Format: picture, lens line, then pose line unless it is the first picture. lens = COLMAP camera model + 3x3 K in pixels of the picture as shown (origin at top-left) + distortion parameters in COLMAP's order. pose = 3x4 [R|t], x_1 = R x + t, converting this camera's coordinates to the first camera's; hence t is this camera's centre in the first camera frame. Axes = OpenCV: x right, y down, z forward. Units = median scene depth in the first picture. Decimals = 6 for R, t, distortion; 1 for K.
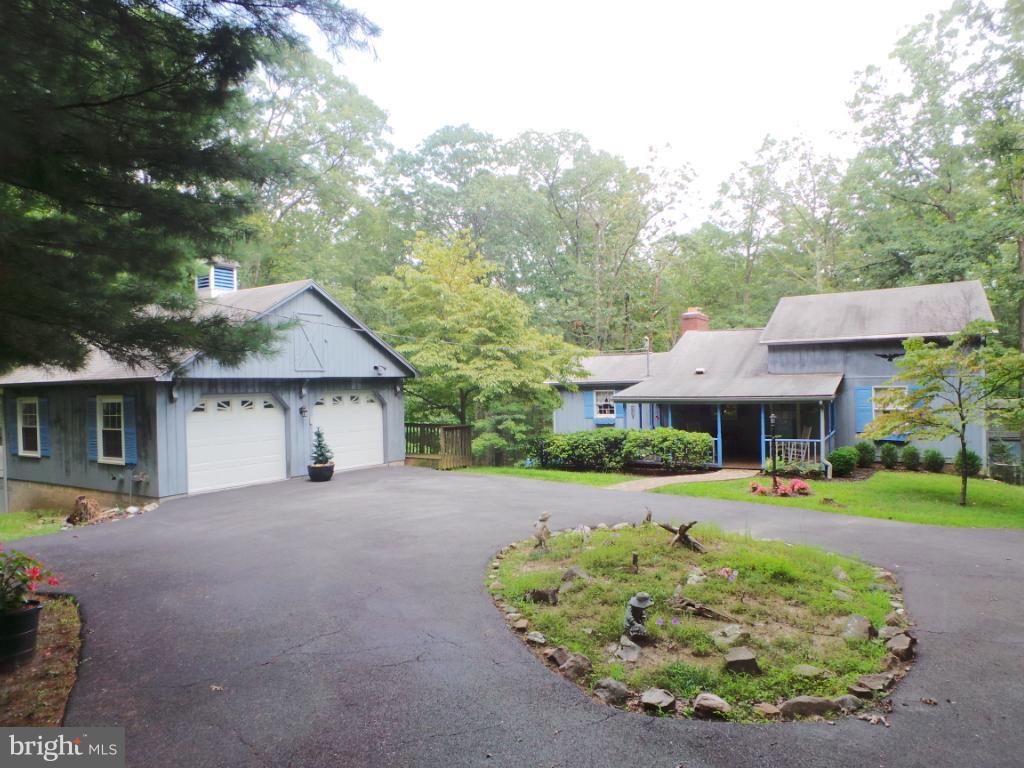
lens RADIAL K [[706.9, 0, 523.3], [0, 706.9, 381.6], [0, 0, 1]] dist [0.003172, 0.003234]
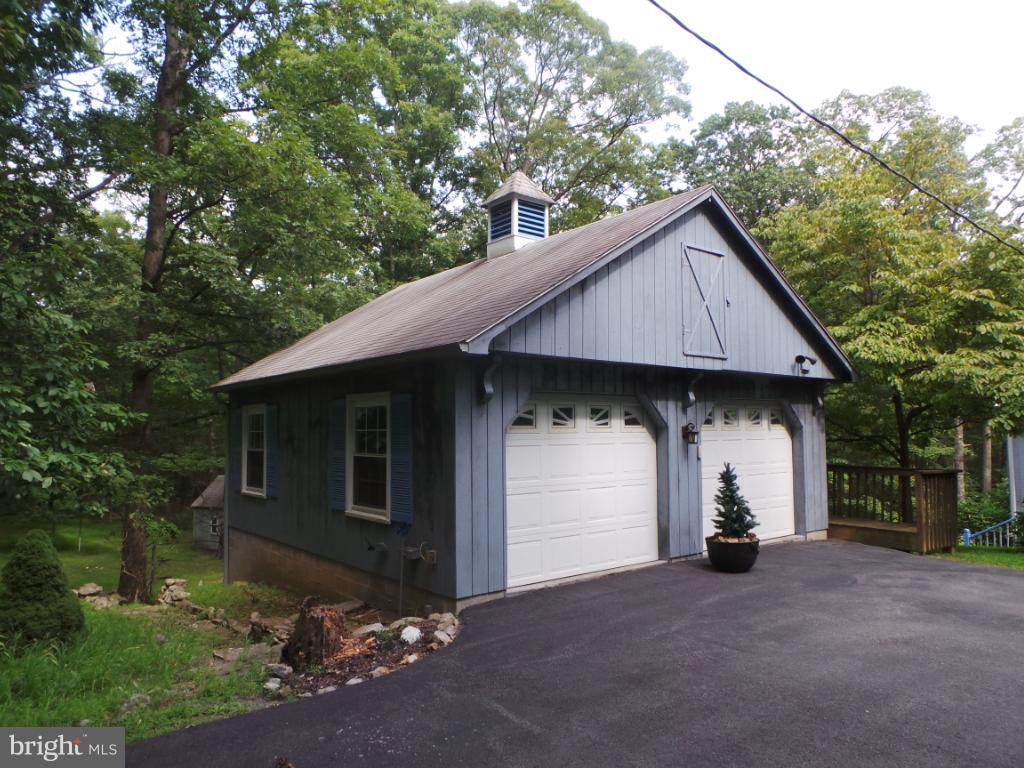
lens RADIAL K [[706.9, 0, 523.3], [0, 706.9, 381.6], [0, 0, 1]] dist [0.003172, 0.003234]
pose [[0.957489, -0.003579, -0.288449, -0.279949], [-0.014687, 0.998021, -0.061135, 0.037840], [0.288097, 0.062772, 0.955542, 0.459665]]
